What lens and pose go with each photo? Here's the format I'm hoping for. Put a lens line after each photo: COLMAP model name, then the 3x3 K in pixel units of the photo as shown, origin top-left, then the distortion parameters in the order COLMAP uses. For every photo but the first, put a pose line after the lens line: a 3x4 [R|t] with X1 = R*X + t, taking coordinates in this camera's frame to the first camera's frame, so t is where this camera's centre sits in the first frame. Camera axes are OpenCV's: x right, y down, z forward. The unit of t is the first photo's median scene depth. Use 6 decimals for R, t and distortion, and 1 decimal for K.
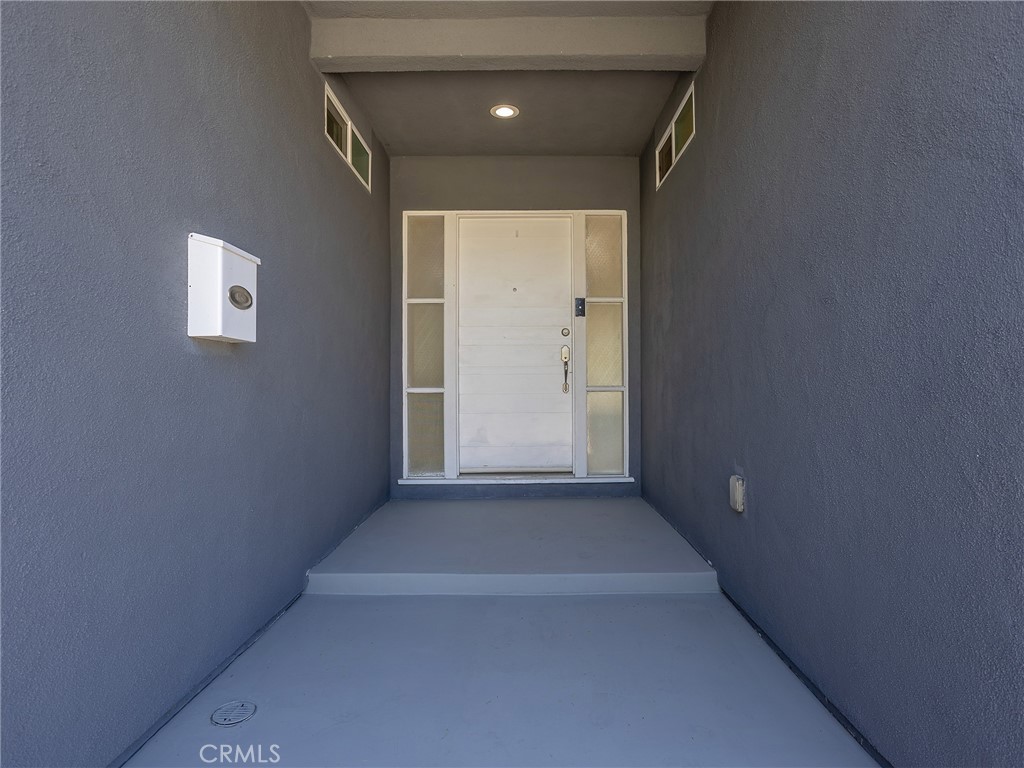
lens RADIAL K [[612.7, 0, 512.0], [0, 612.7, 384.0], [0, 0, 1]] dist [-0.058327, -0.000025]
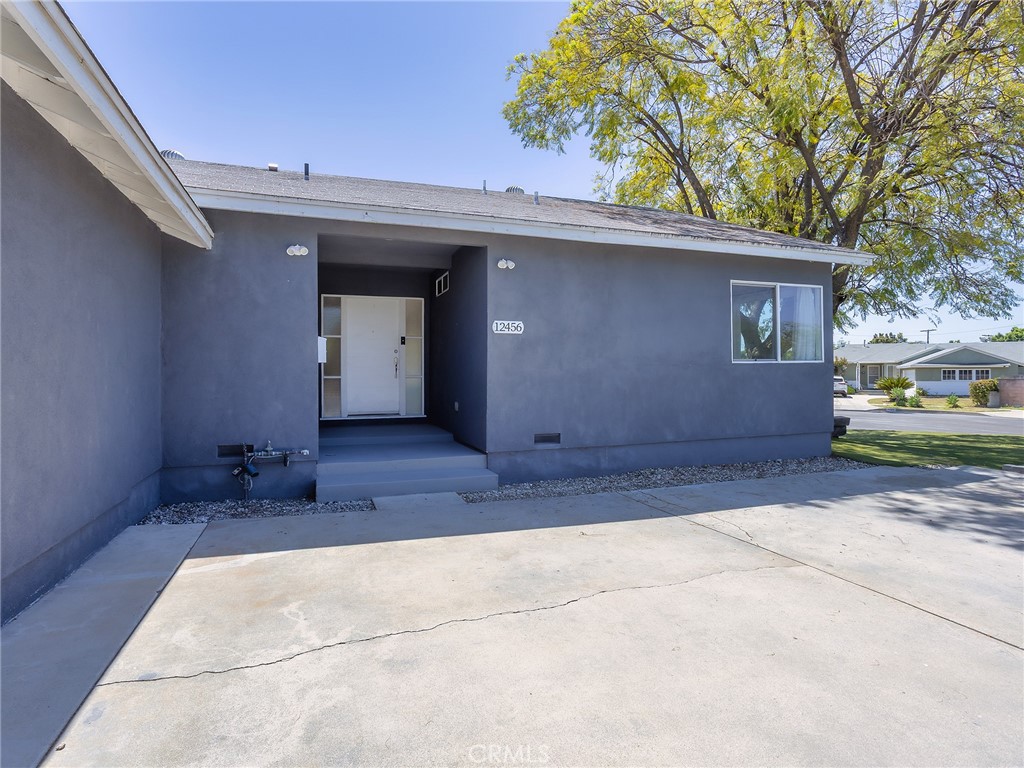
lens RADIAL K [[547.1, 0, 519.0], [0, 547.1, 385.8], [0, 0, 1]] dist [-0.036648, 0.001060]
pose [[0.932591, -0.001934, 0.360929, -0.218862], [-0.006828, 0.999712, 0.023001, -0.007487], [-0.360869, -0.023915, 0.932310, -1.047192]]
